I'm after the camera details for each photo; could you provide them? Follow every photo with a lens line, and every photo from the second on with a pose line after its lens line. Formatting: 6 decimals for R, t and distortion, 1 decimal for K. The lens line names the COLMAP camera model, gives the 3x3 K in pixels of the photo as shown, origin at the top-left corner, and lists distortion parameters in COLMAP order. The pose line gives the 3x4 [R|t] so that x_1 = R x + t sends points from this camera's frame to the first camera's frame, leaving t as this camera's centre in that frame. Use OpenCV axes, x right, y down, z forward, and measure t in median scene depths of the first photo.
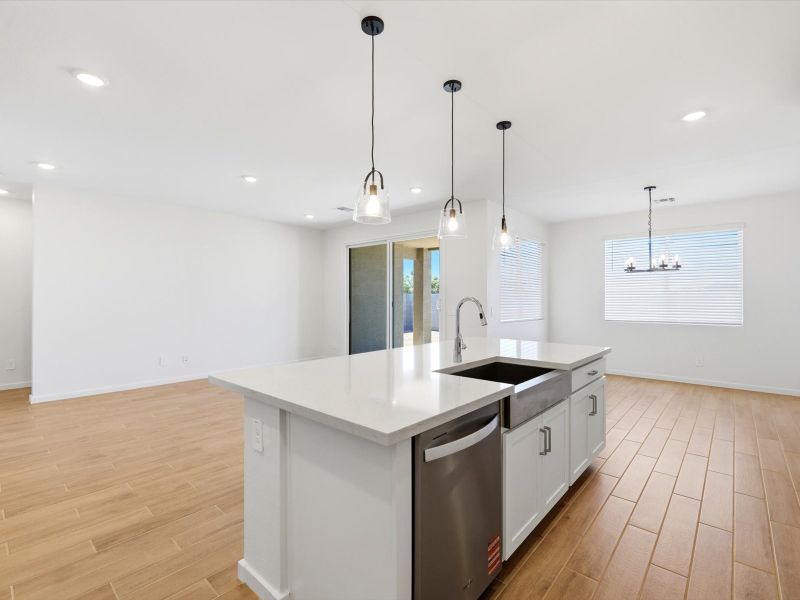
lens RADIAL K [[381.9, 0, 395.7], [0, 381.9, 300.3], [0, 0, 1]] dist [0.005359, 0.001479]
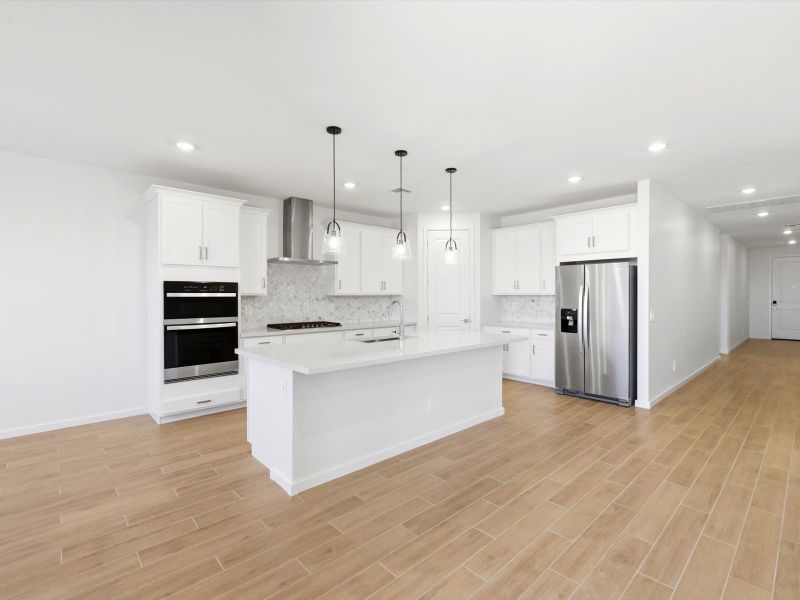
lens RADIAL K [[381.9, 0, 403.3], [0, 381.9, 298.6], [0, 0, 1]] dist [0.005359, 0.001479]
pose [[-0.997520, -0.000474, 0.070386, 0.037144], [0.000333, 0.999934, 0.011453, -0.028951], [-0.070387, 0.011449, -0.997454, 1.972389]]
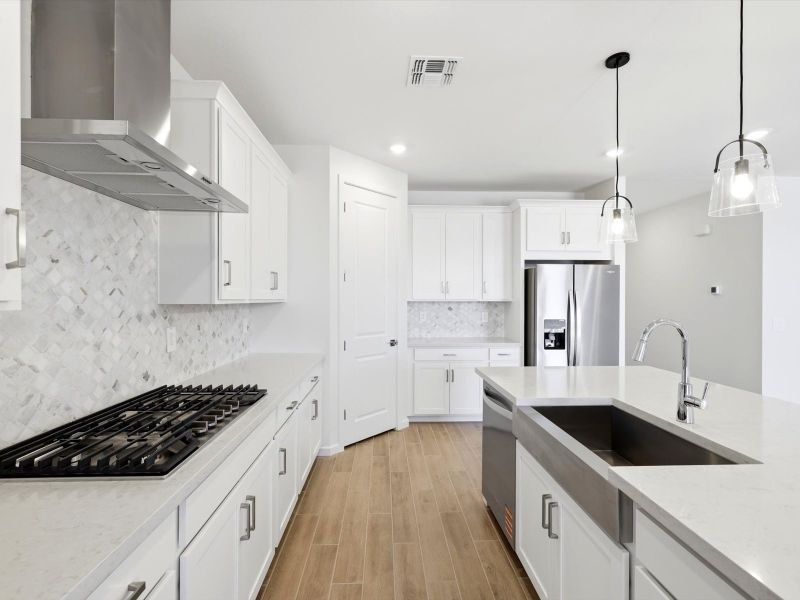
lens RADIAL K [[381.9, 0, 401.1], [0, 381.9, 300.2], [0, 0, 1]] dist [0.005359, 0.001479]
pose [[-0.703444, 0.000056, -0.710750, 0.717778], [-0.004103, 0.999983, 0.004139, -0.034489], [0.710739, 0.005828, -0.703432, 0.836893]]
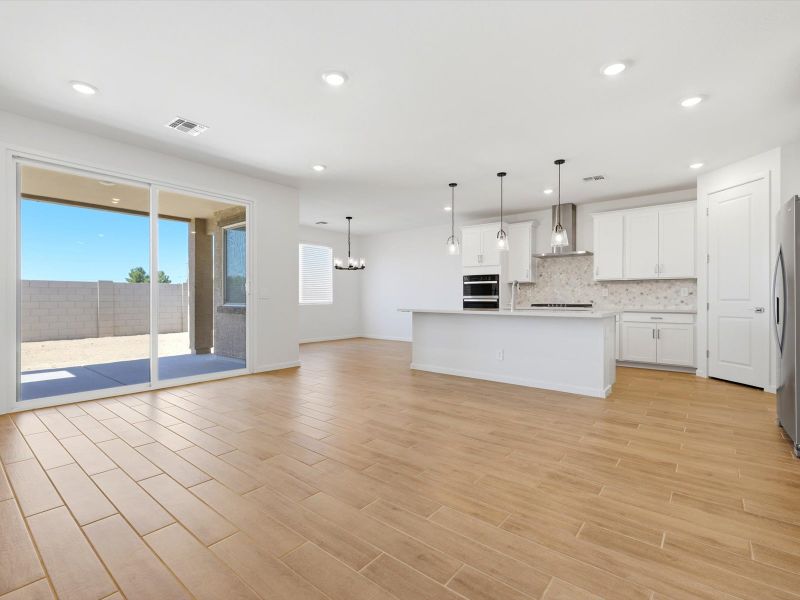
lens RADIAL K [[381.9, 0, 398.6], [0, 381.9, 301.0], [0, 0, 1]] dist [0.005359, 0.001479]
pose [[-0.060683, -0.008094, 0.998124, -1.482820], [-0.001364, 0.999967, 0.008026, 0.068335], [-0.998156, -0.000874, -0.060692, 1.342737]]
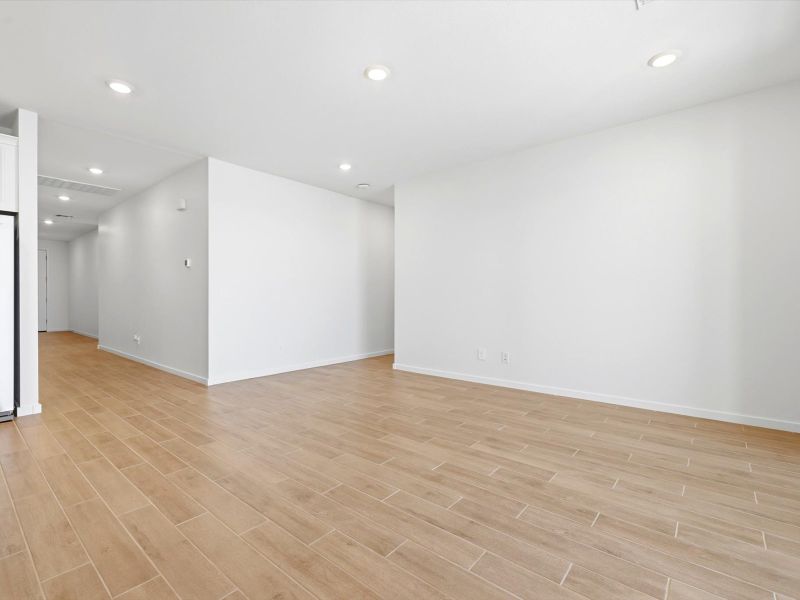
lens RADIAL K [[381.9, 0, 397.7], [0, 381.9, 298.6], [0, 0, 1]] dist [0.005359, 0.001479]
pose [[0.041420, 0.006828, -0.999118, 0.374915], [-0.002250, 0.999975, 0.006741, 0.063382], [0.999139, 0.001968, 0.041434, 1.454759]]
